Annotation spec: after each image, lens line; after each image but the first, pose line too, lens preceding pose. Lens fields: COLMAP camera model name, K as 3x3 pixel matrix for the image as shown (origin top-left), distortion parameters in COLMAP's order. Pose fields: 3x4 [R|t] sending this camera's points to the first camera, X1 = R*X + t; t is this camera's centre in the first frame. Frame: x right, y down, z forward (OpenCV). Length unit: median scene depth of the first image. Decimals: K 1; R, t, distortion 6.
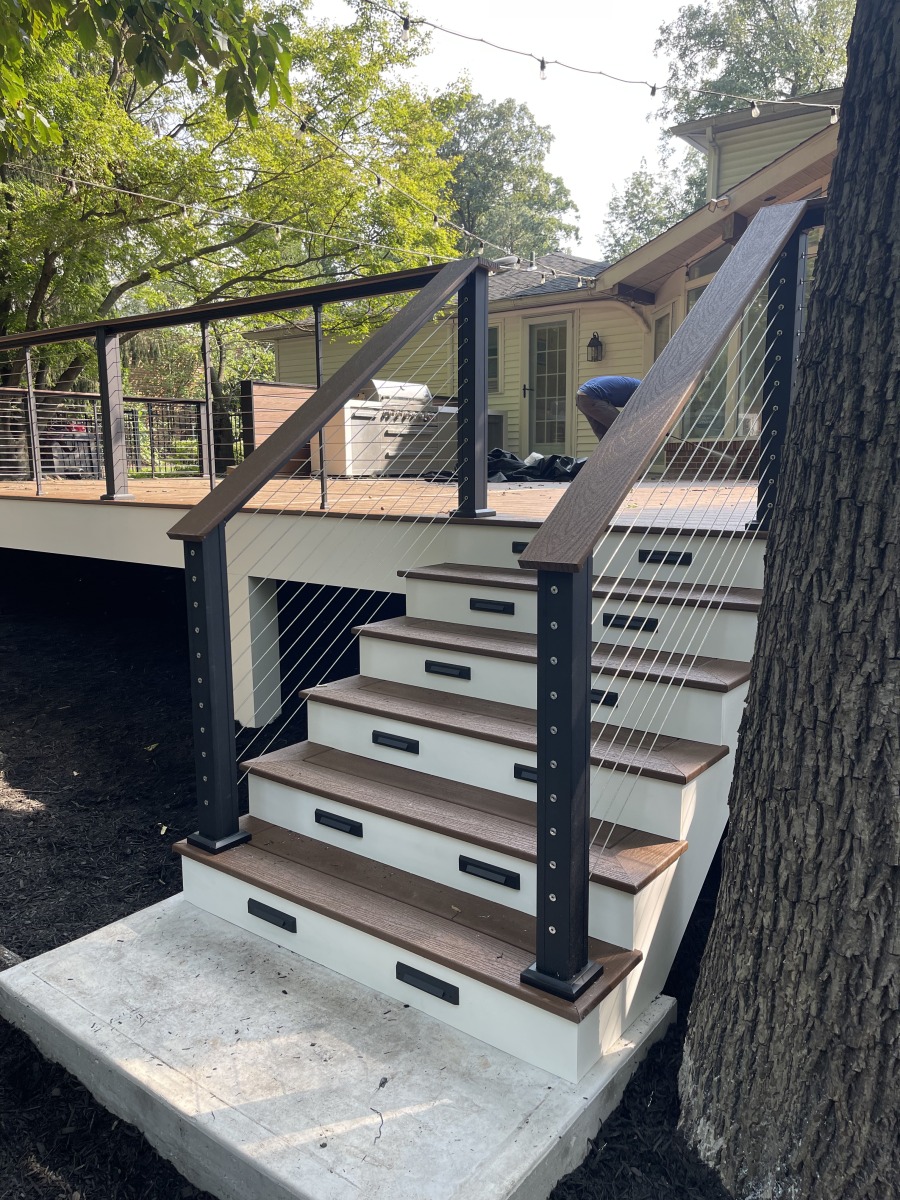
lens RADIAL K [[899.7, 0, 450.0], [0, 899.7, 600.0], [0, 0, 1]] dist [0.070079, -0.114015]
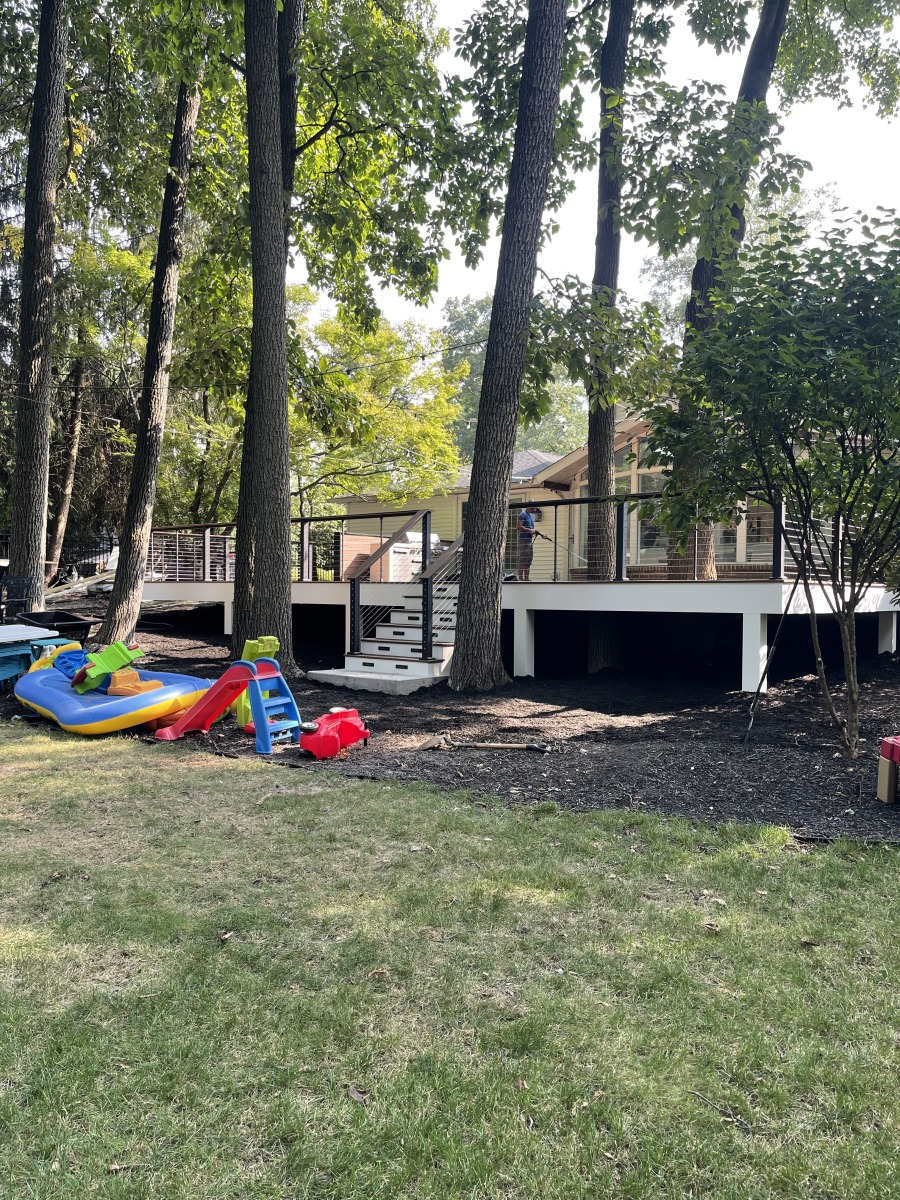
lens RADIAL K [[899.7, 0, 450.0], [0, 899.7, 600.0], [0, 0, 1]] dist [0.070079, -0.114015]
pose [[0.998756, 0.009185, -0.049020, 0.079247], [-0.016134, 0.989546, -0.143312, 0.127339], [0.047191, 0.143924, 0.988463, -0.652208]]
